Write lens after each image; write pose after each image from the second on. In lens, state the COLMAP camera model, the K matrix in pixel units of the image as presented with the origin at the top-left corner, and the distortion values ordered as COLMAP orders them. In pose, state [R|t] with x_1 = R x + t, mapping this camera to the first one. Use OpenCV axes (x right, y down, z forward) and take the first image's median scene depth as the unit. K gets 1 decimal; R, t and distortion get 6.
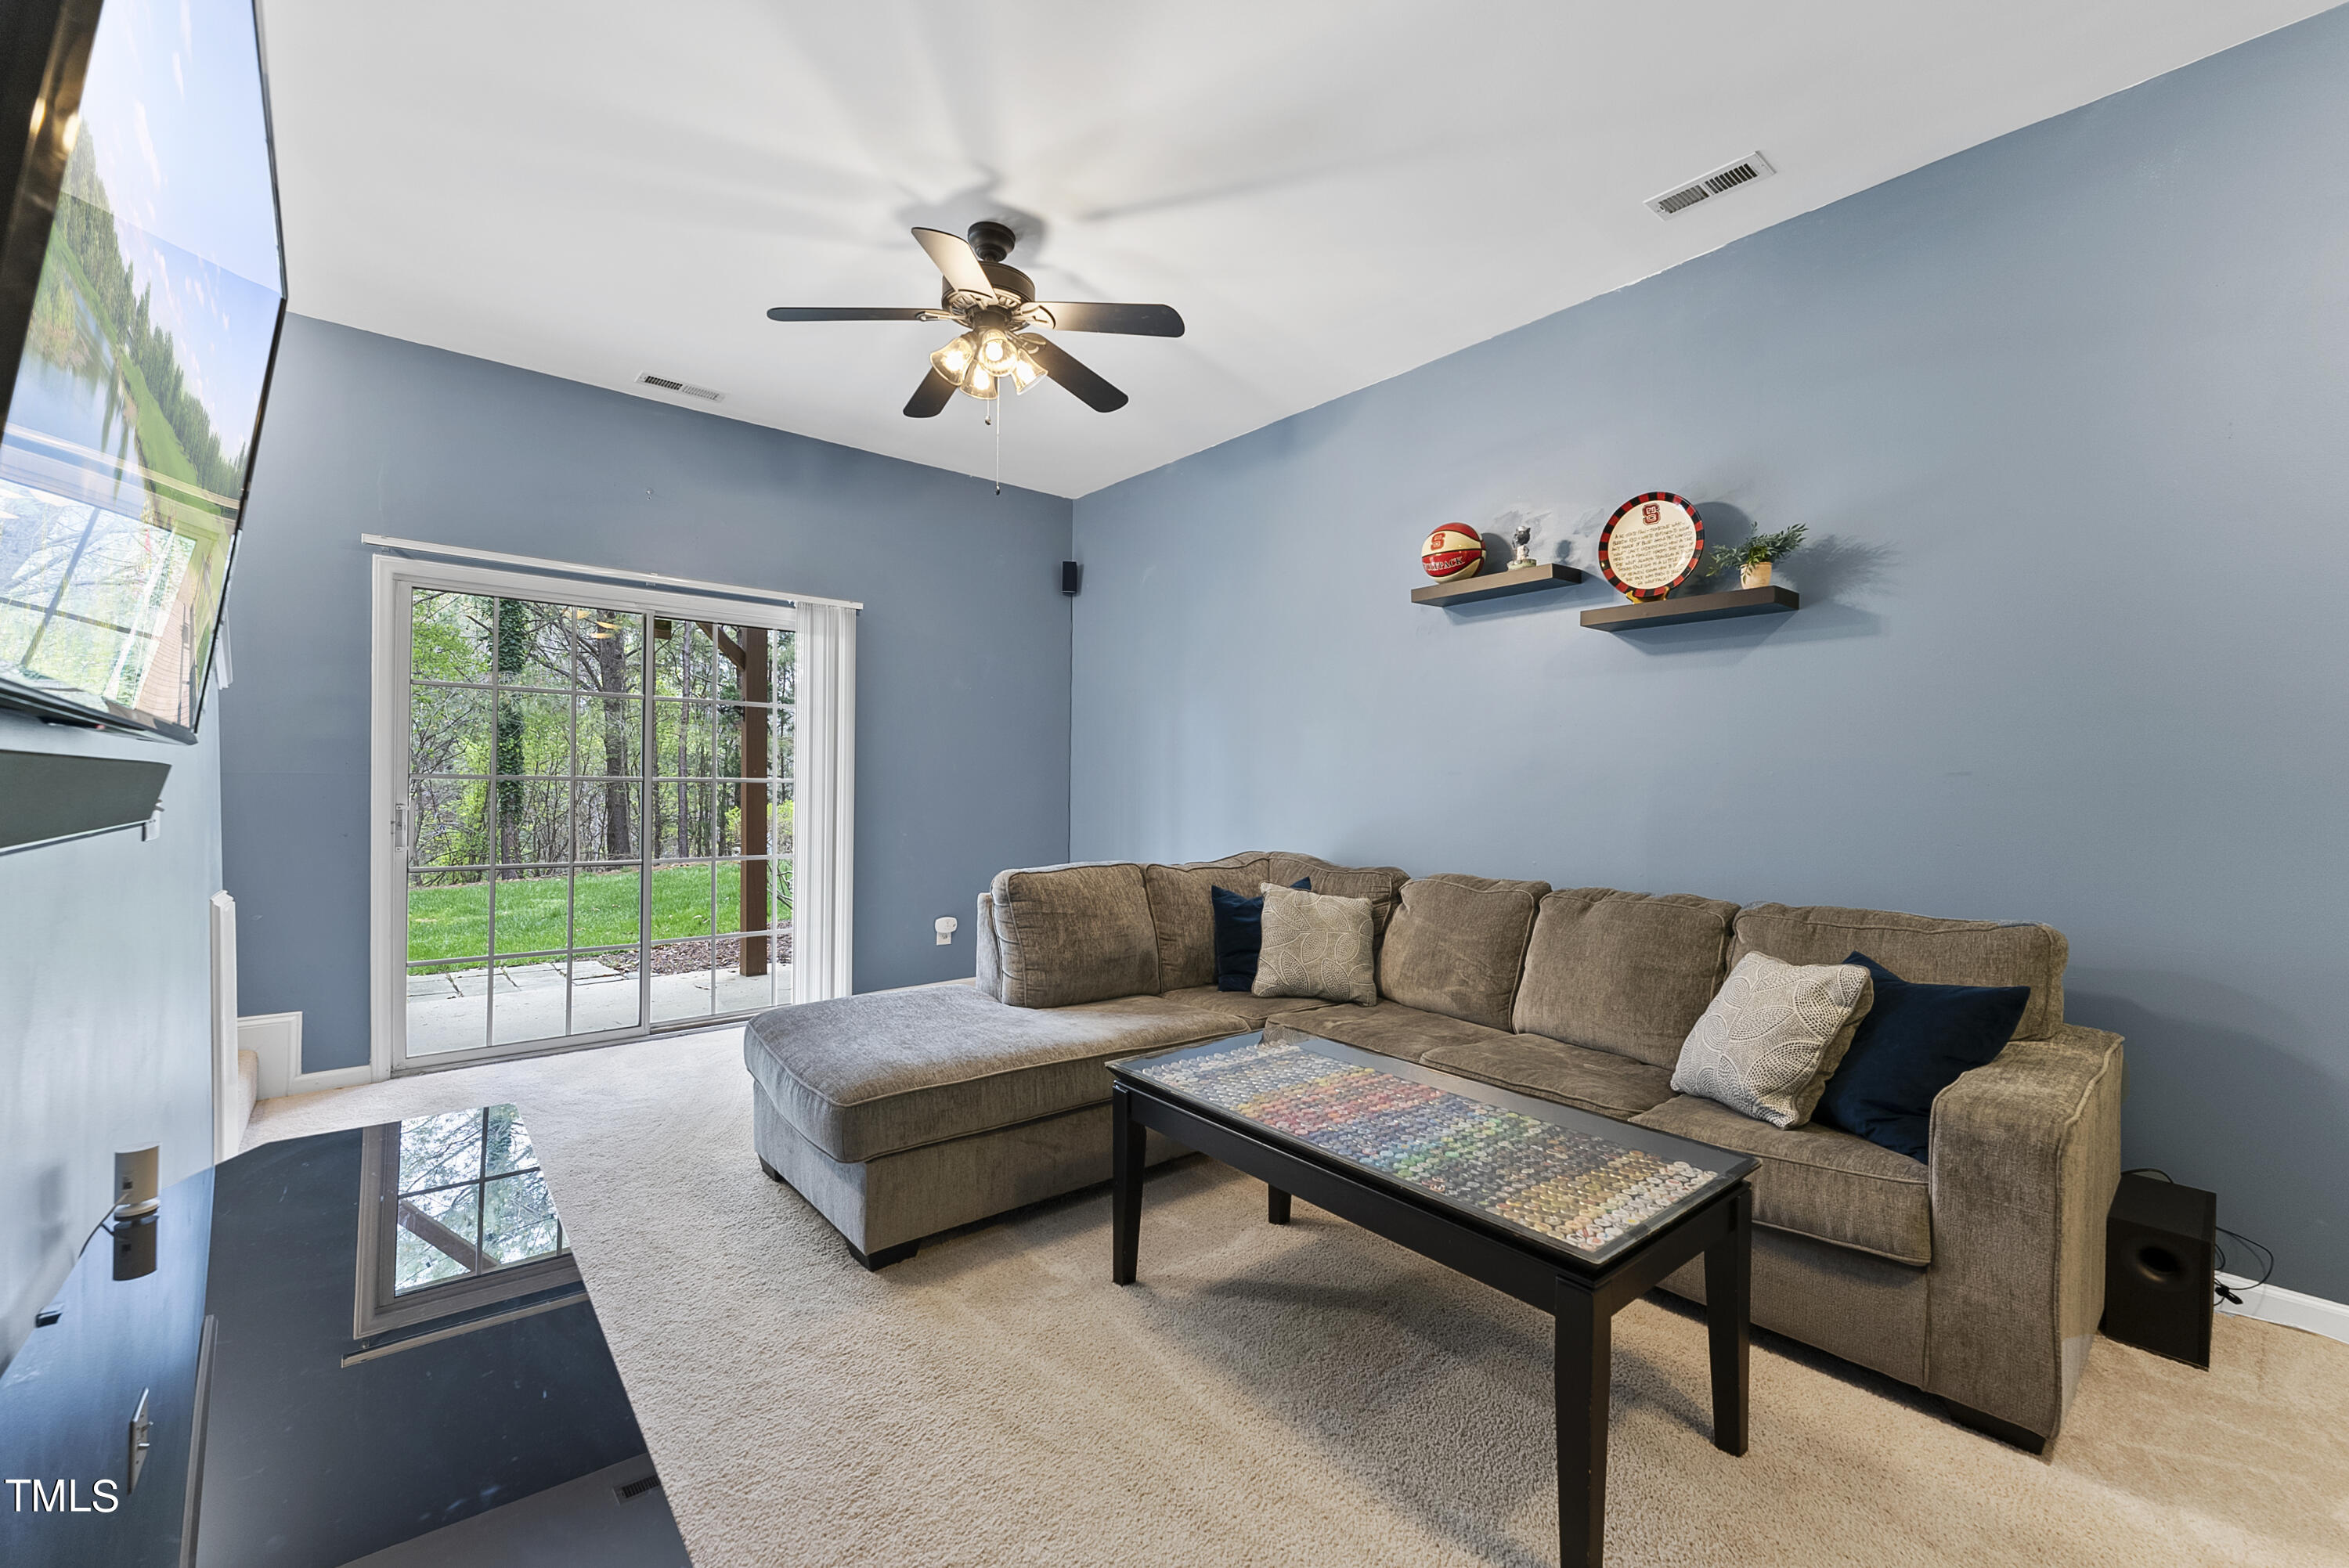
lens RADIAL K [[949.7, 0, 1175.3], [0, 949.7, 788.1], [0, 0, 1]] dist [-0.001341, -0.000491]
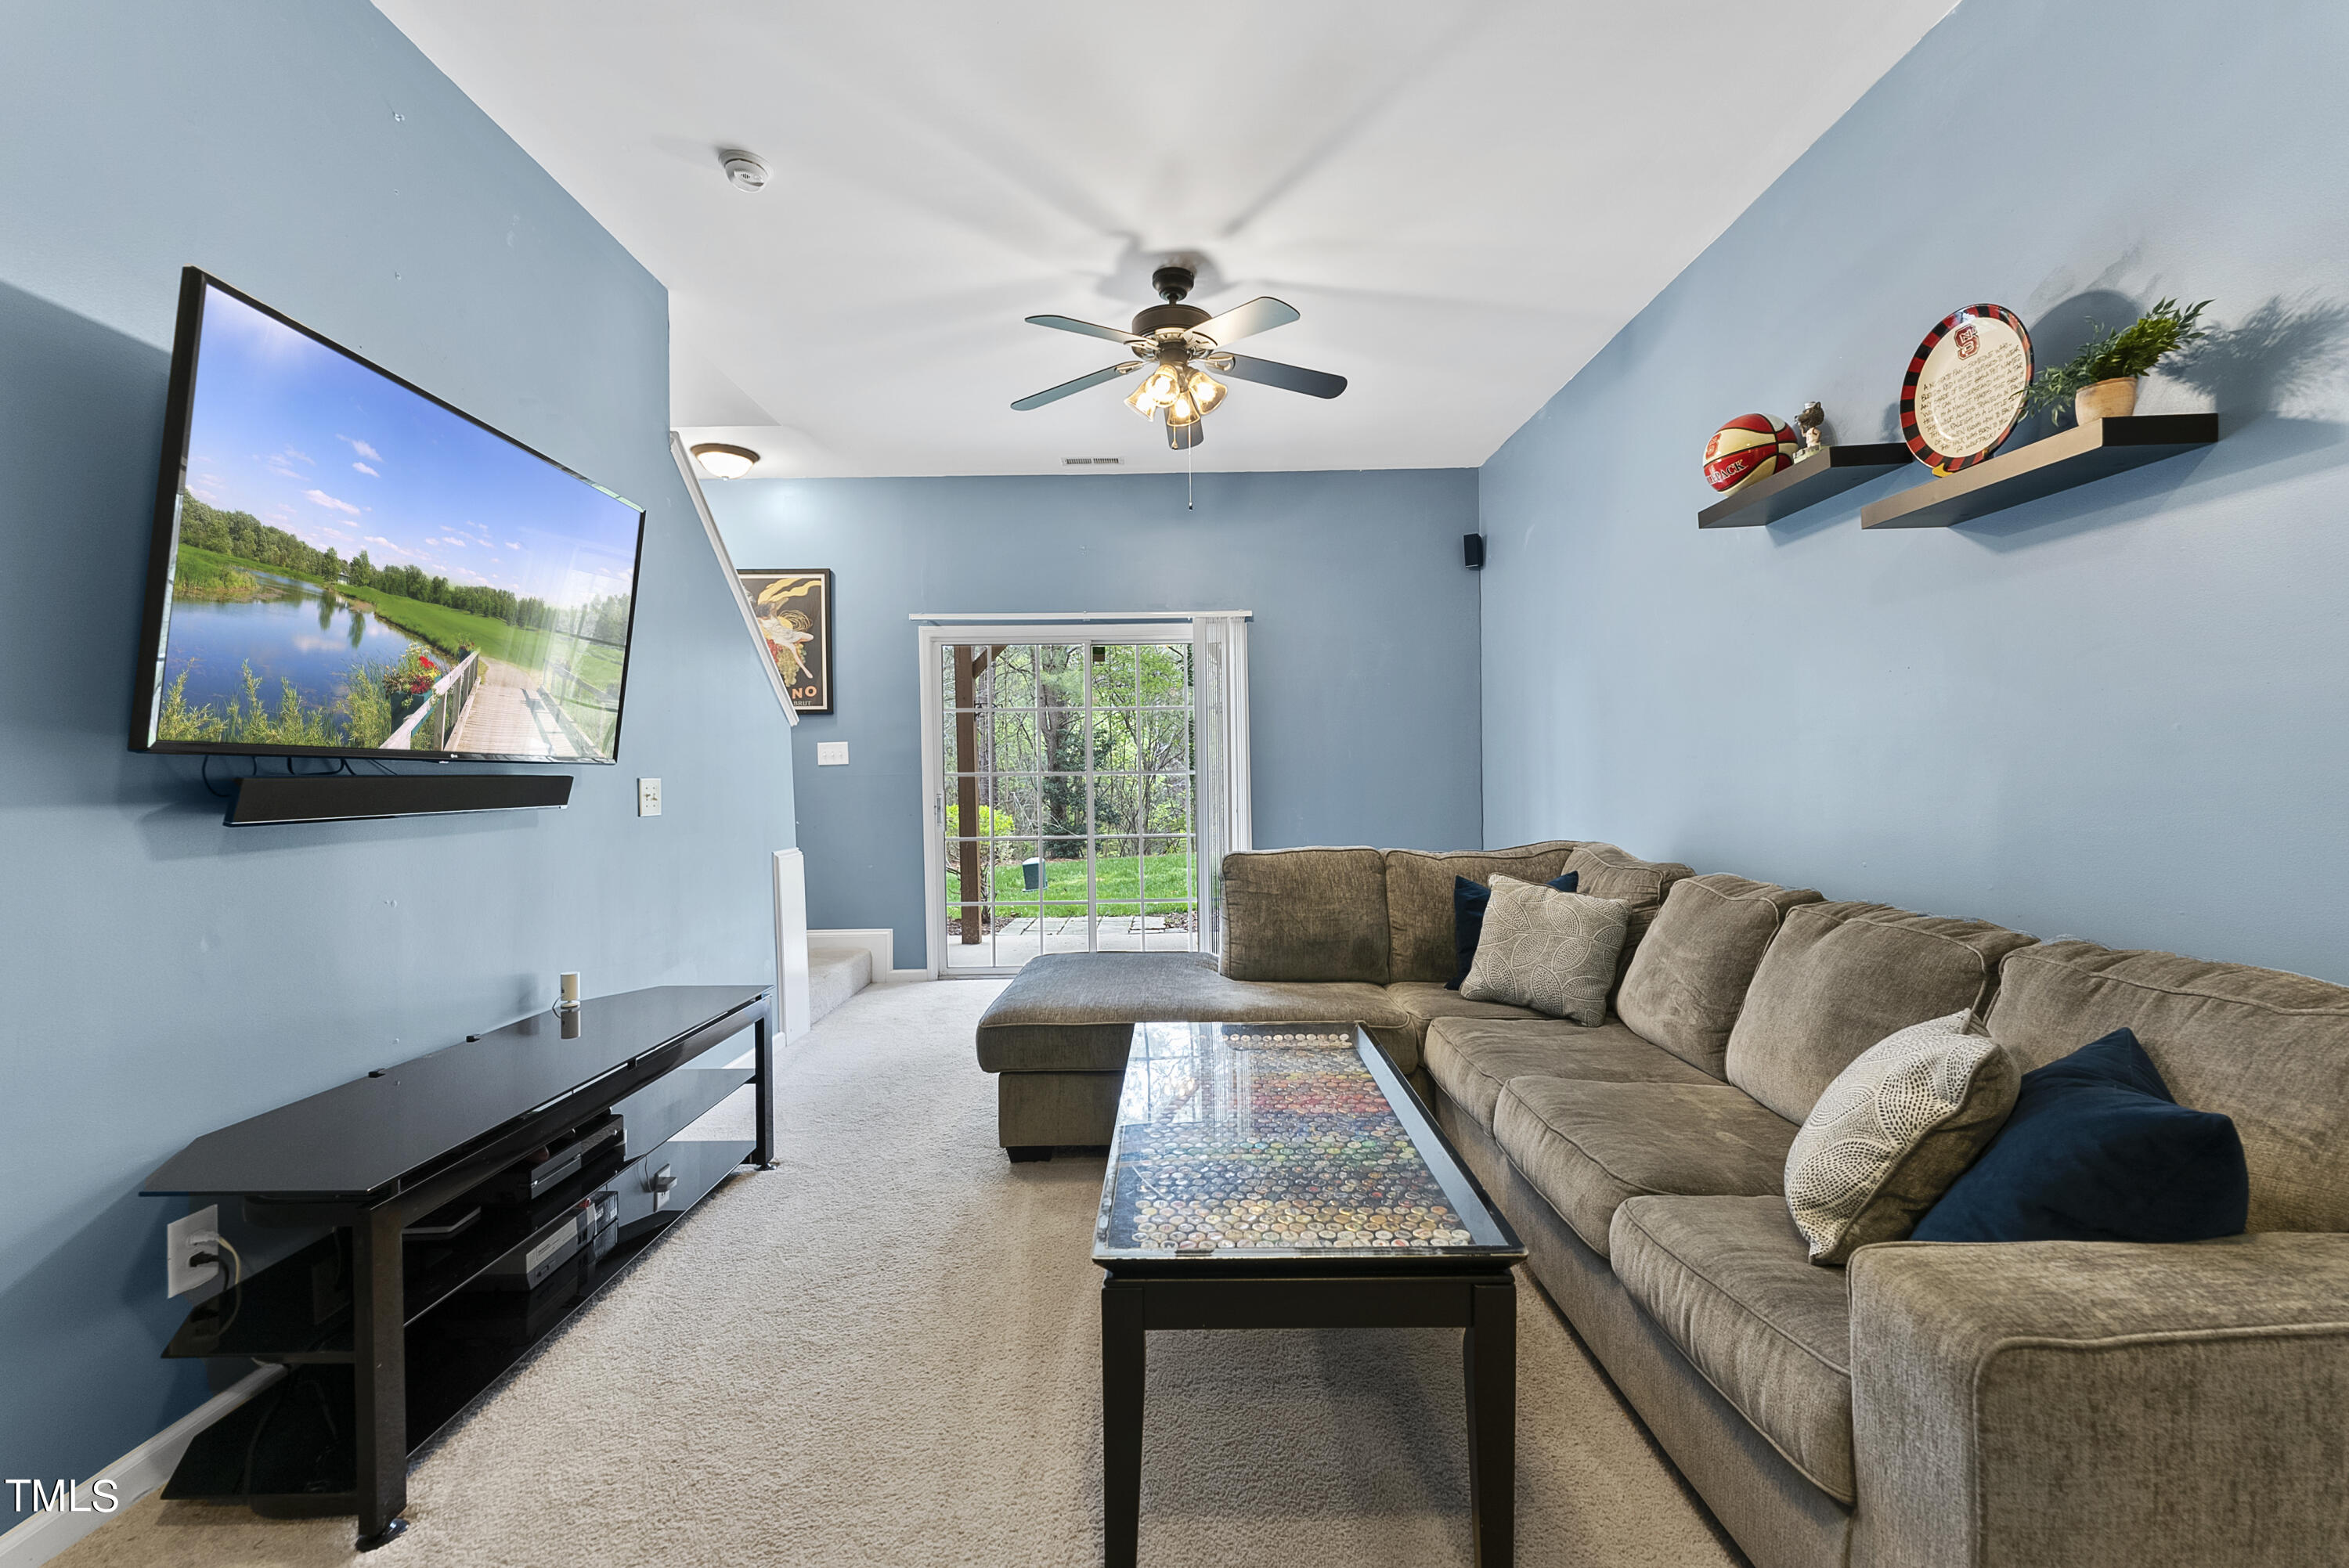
lens RADIAL K [[949.7, 0, 1178.1], [0, 949.7, 785.4], [0, 0, 1]] dist [-0.001341, -0.000491]
pose [[0.768307, -0.013792, -0.639932, 0.481495], [0.022458, 0.999733, 0.005417, 0.004162], [0.639687, -0.018534, 0.768412, 0.131119]]
